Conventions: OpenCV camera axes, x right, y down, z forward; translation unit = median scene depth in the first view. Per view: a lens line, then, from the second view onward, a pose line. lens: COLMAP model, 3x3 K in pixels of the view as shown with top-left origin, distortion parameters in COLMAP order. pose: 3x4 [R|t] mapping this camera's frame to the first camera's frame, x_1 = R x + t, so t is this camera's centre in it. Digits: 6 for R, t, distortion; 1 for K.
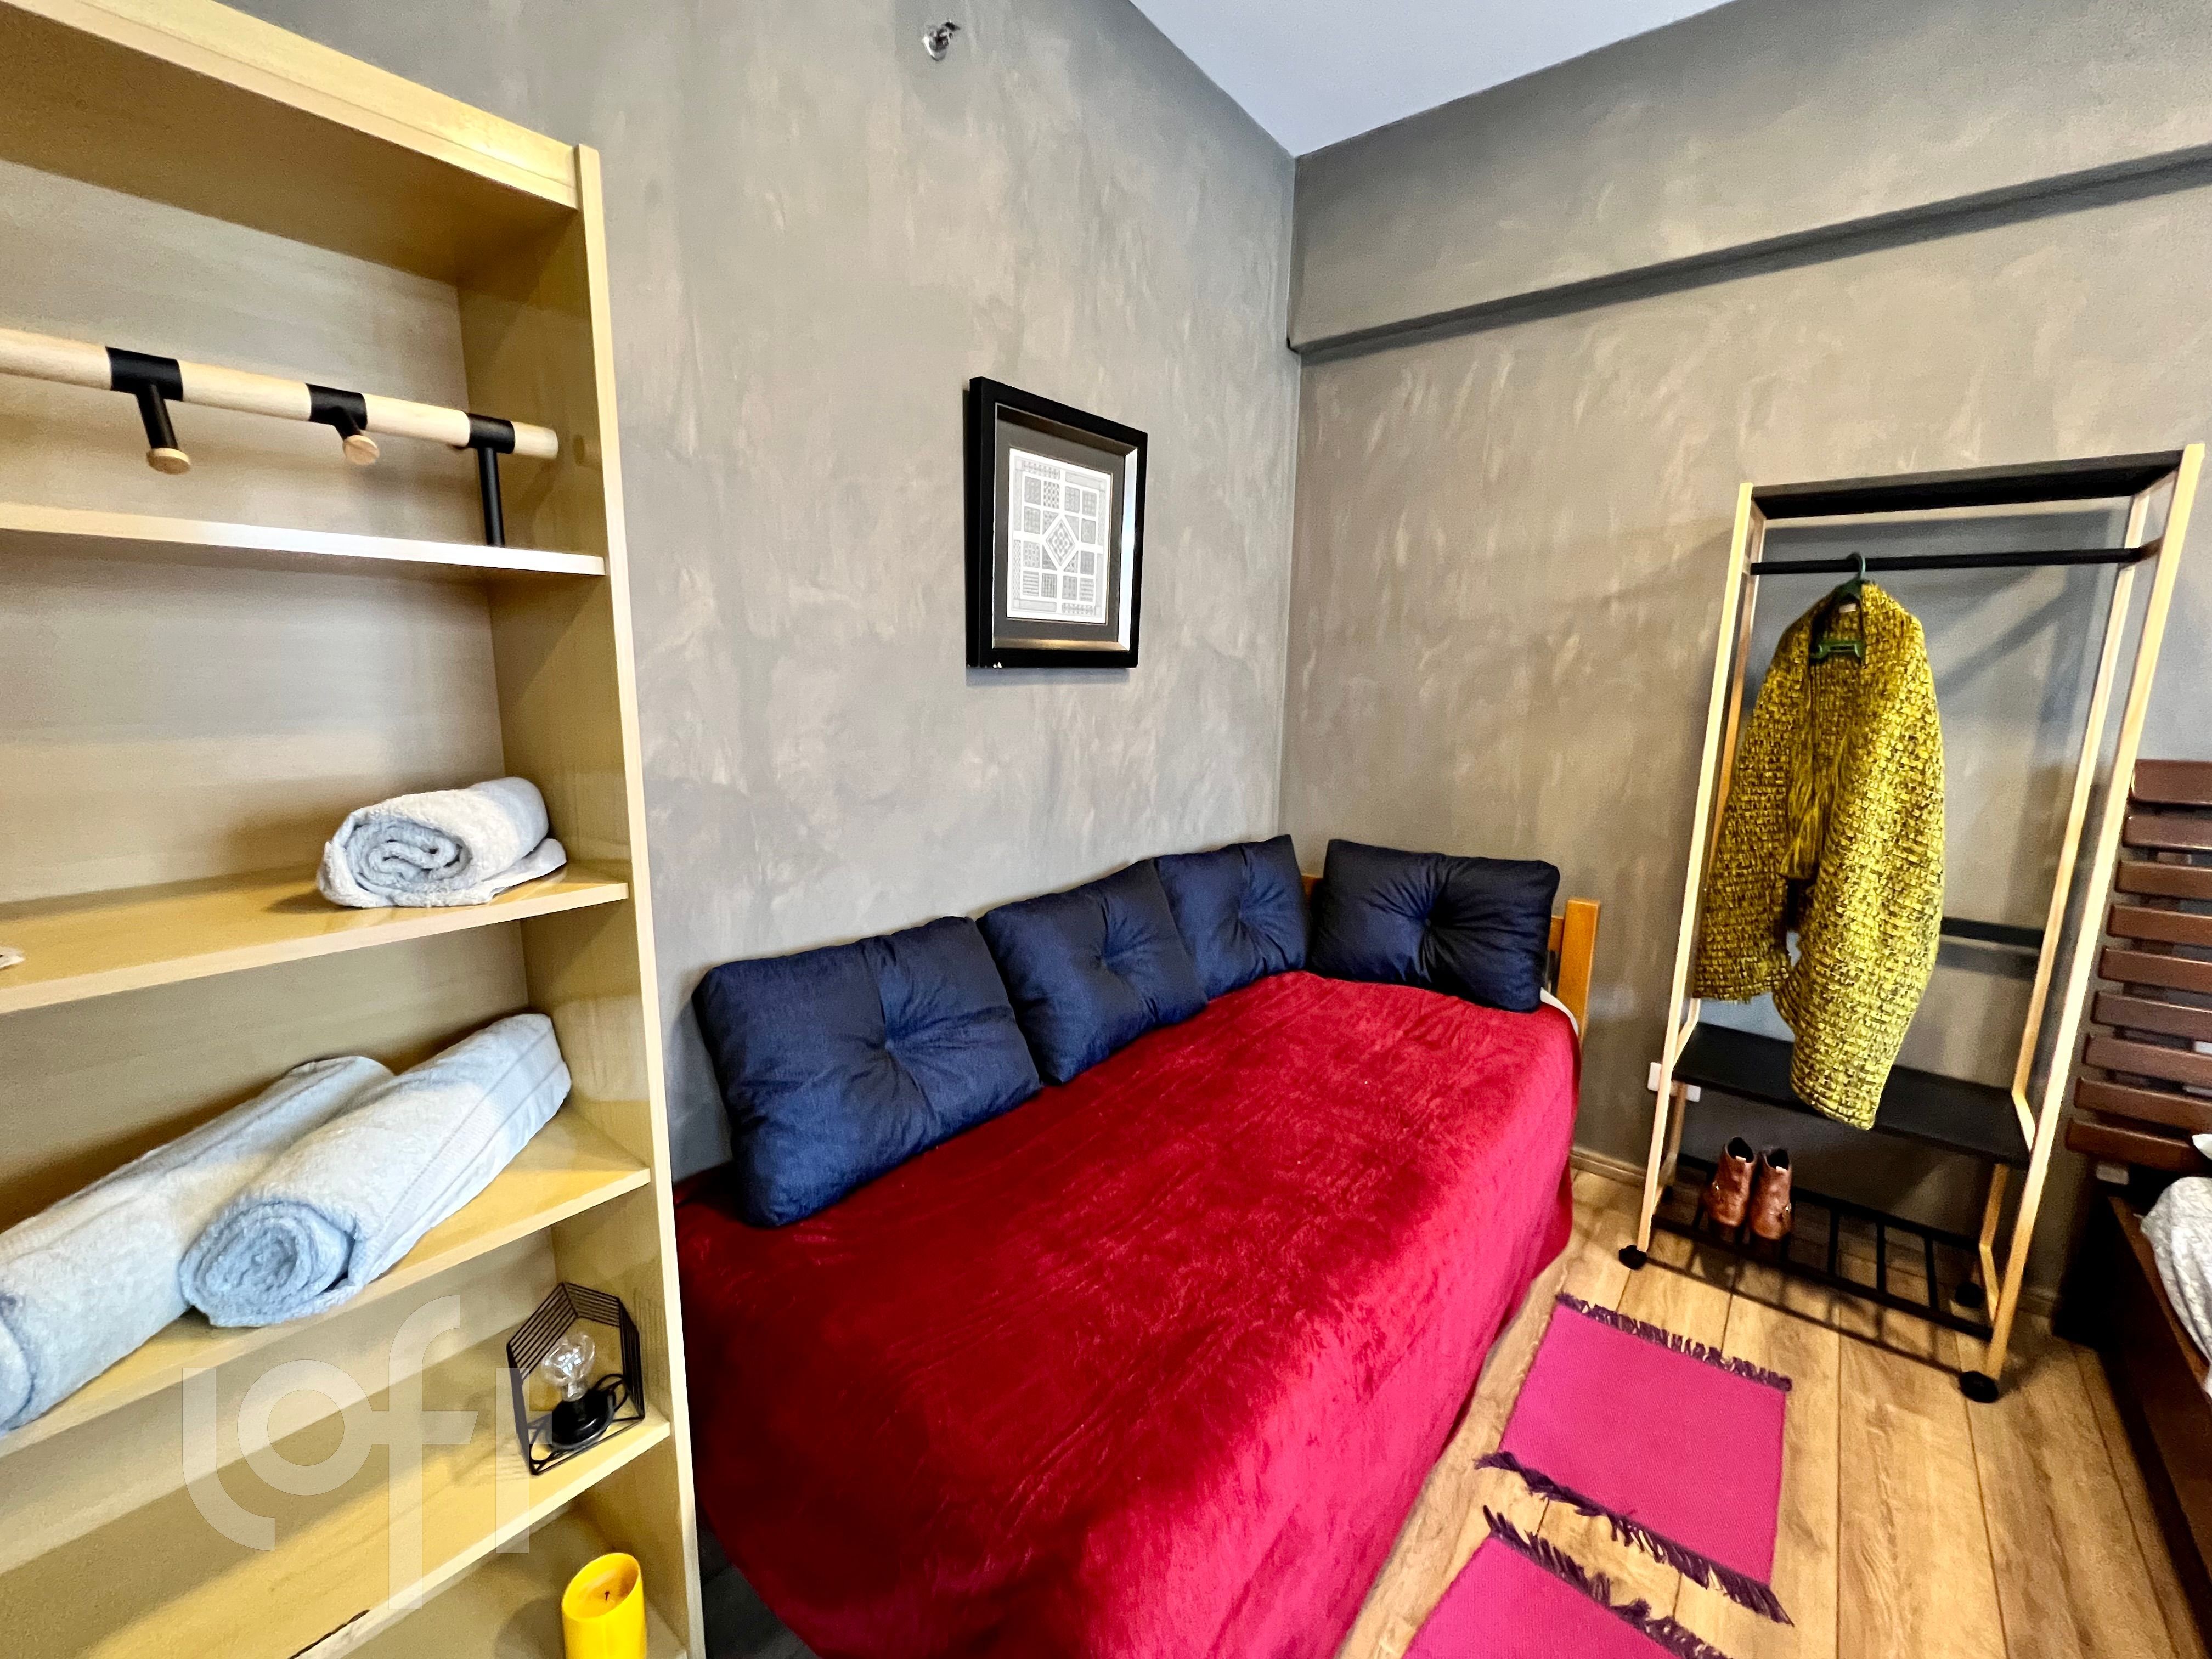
lens RADIAL K [[937.0, 0, 1096.4], [0, 937.0, 829.9], [0, 0, 1]] dist [-0.001075, 0.000863]
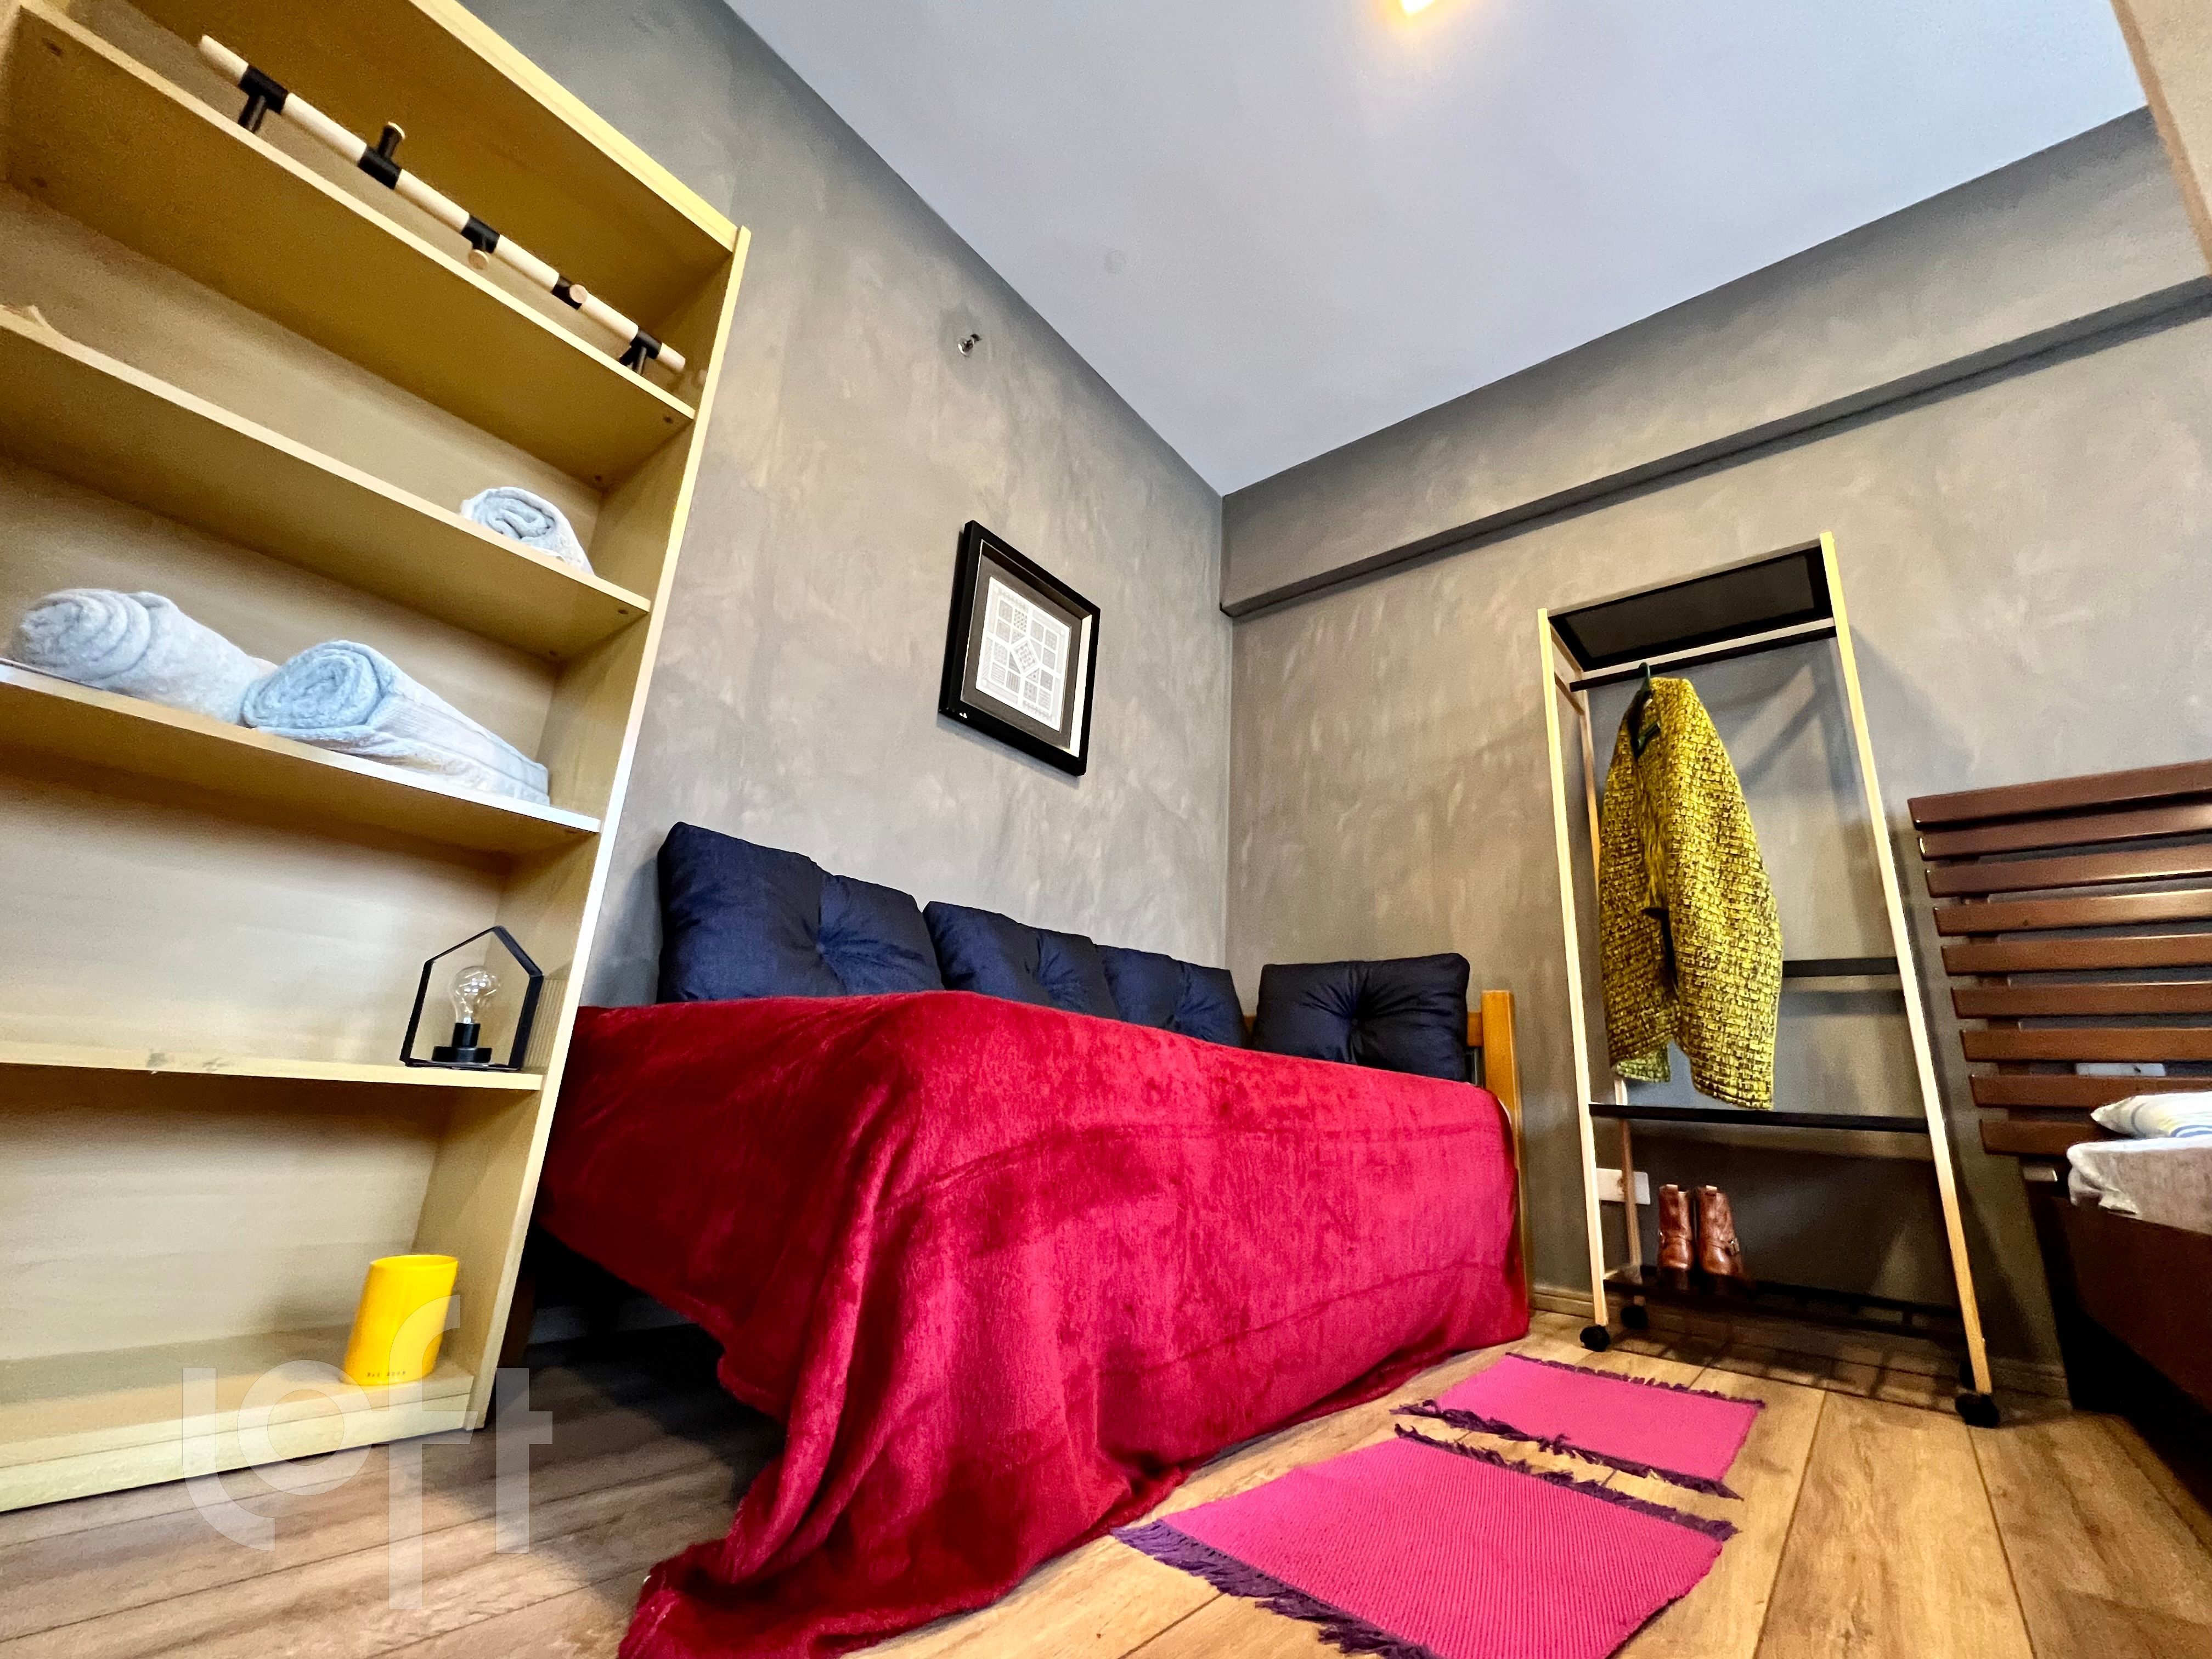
lens RADIAL K [[937.0, 0, 1096.1], [0, 937.0, 823.9], [0, 0, 1]] dist [-0.001075, 0.000863]
pose [[0.998821, 0.043418, -0.021720, 0.093835], [-0.048542, 0.886400, -0.460369, 0.469308], [-0.000736, 0.460880, 0.887462, -0.028728]]
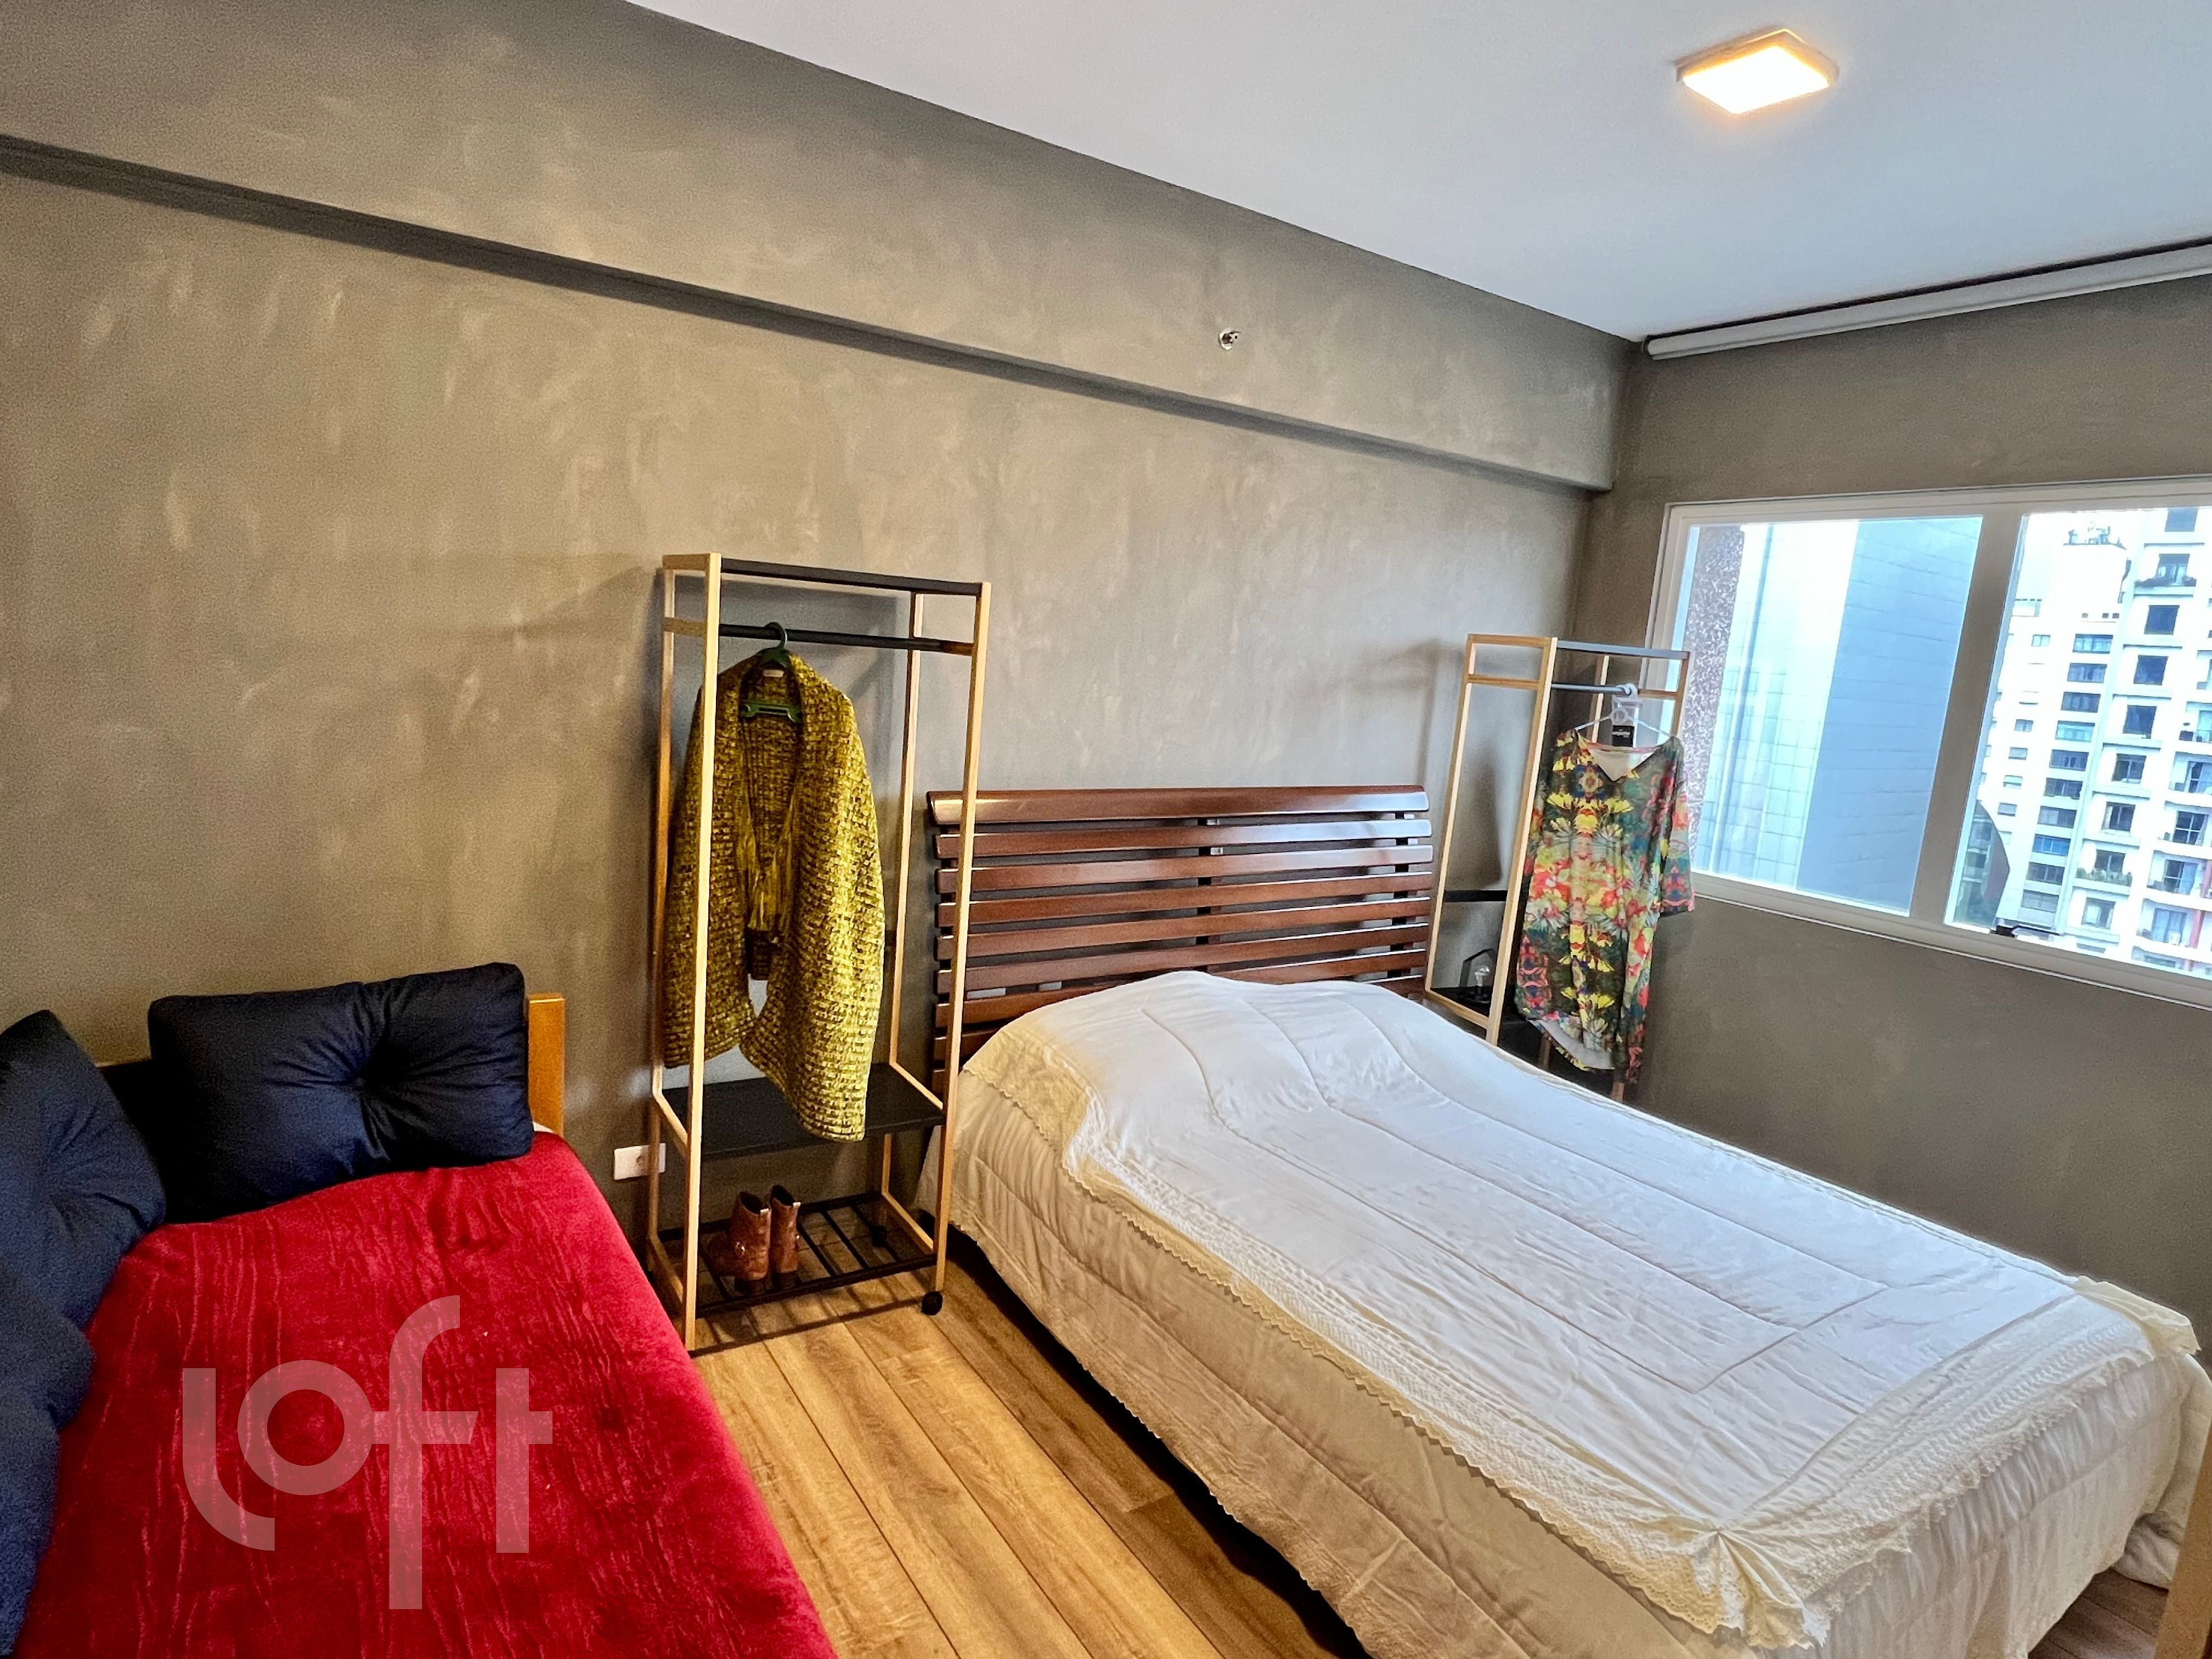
lens RADIAL K [[1191.9, 0, 1087.5], [0, 1191.9, 836.8], [0, 0, 1]] dist [-0.001713, -0.000347]
pose [[0.315826, -0.141935, 0.938141, -0.341660], [0.096323, 0.988436, 0.117117, -0.161044], [-0.943915, 0.053376, 0.325845, 0.213902]]
